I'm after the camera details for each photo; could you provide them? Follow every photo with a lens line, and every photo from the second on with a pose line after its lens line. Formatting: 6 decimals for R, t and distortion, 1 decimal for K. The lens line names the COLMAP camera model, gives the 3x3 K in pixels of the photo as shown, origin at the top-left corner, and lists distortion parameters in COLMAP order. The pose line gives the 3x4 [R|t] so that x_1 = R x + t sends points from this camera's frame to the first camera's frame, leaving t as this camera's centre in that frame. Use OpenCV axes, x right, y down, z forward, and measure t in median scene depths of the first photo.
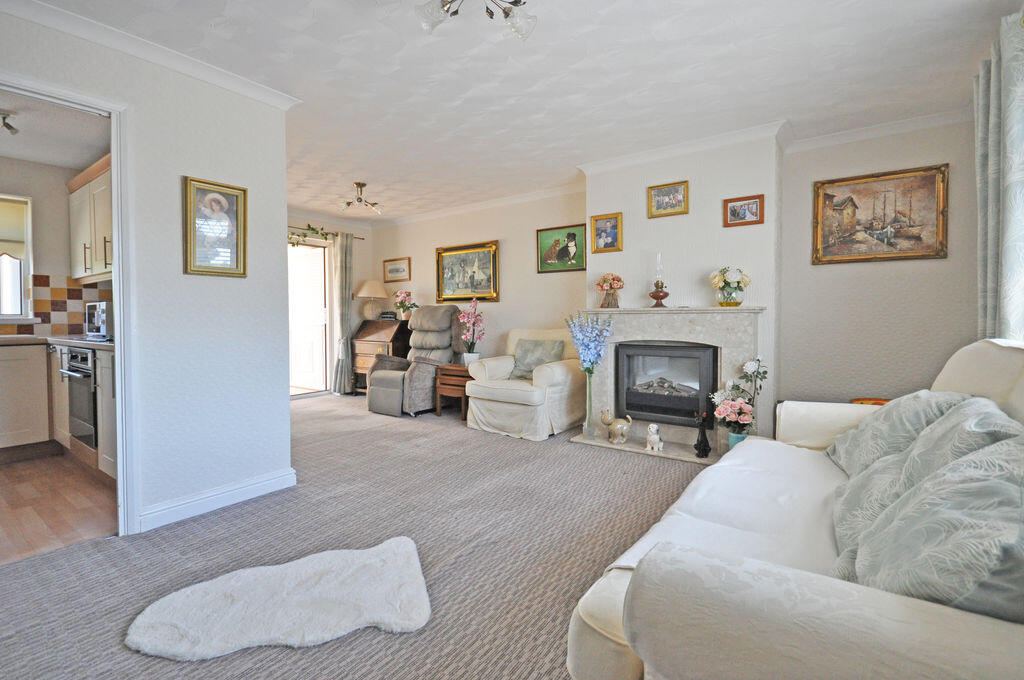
lens RADIAL K [[463.7, 0, 513.6], [0, 463.7, 331.9], [0, 0, 1]] dist [-0.001646, -0.000108]
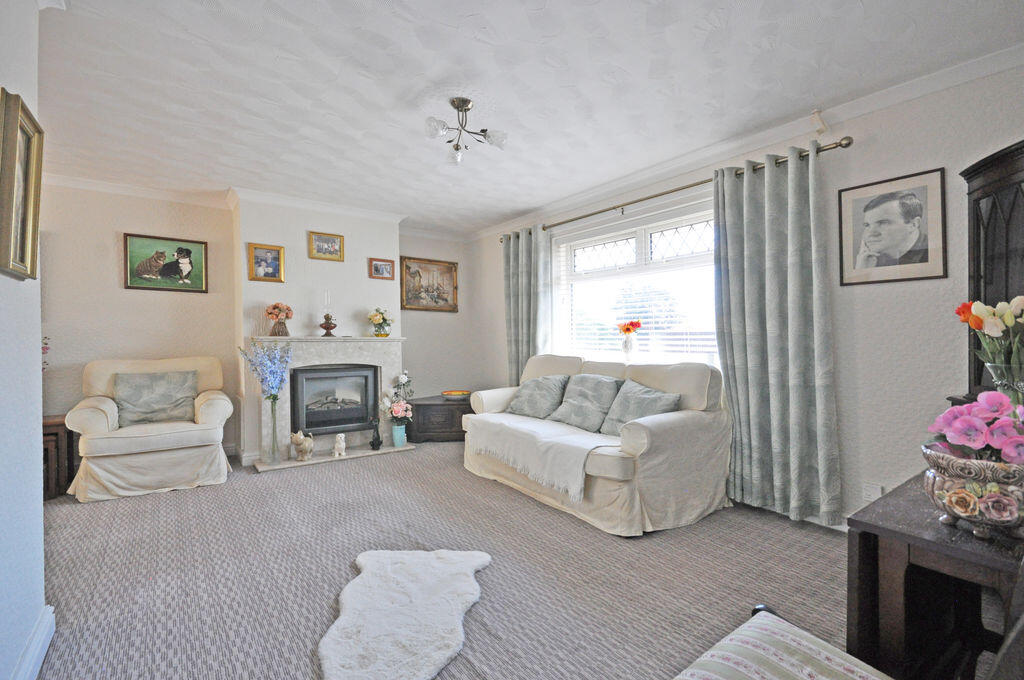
lens RADIAL K [[463.7, 0, 513.6], [0, 463.7, 331.9], [0, 0, 1]] dist [-0.001646, -0.000108]
pose [[0.300512, 0.020919, 0.953549, -0.677104], [0.026472, 0.999191, -0.030263, -0.015911], [-0.953411, 0.034337, 0.299715, 0.191779]]
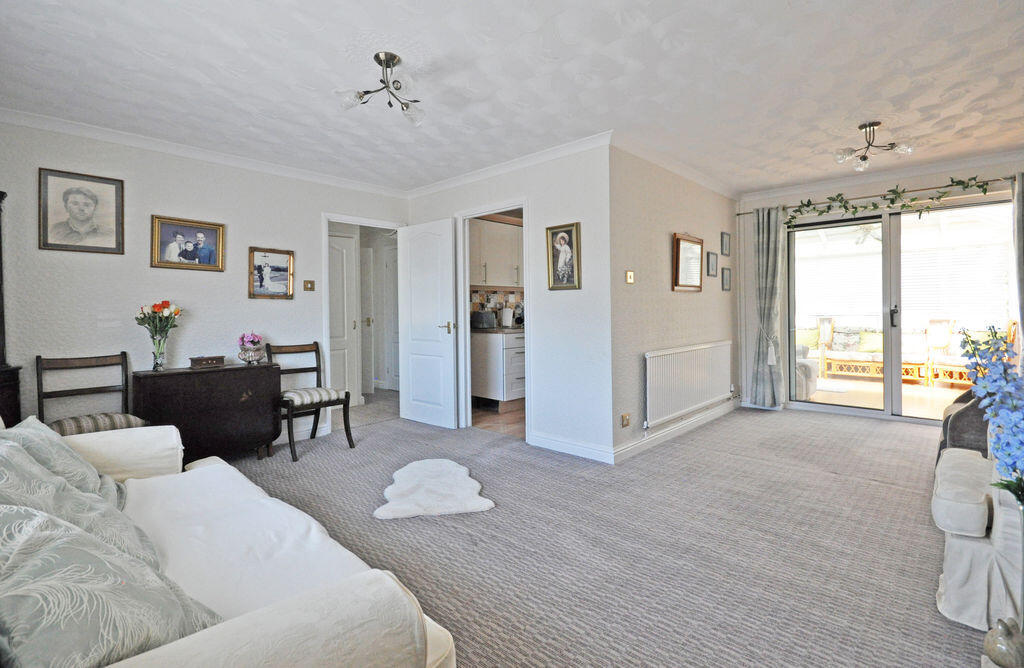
lens RADIAL K [[473.0, 0, 494.1], [0, 473.0, 330.9], [0, 0, 1]] dist [-0.000244, -0.000019]
pose [[-0.133957, 0.050398, -0.989705, 0.589453], [-0.017687, 0.998425, 0.053236, -0.050001], [0.990829, 0.024636, -0.132854, 0.699474]]
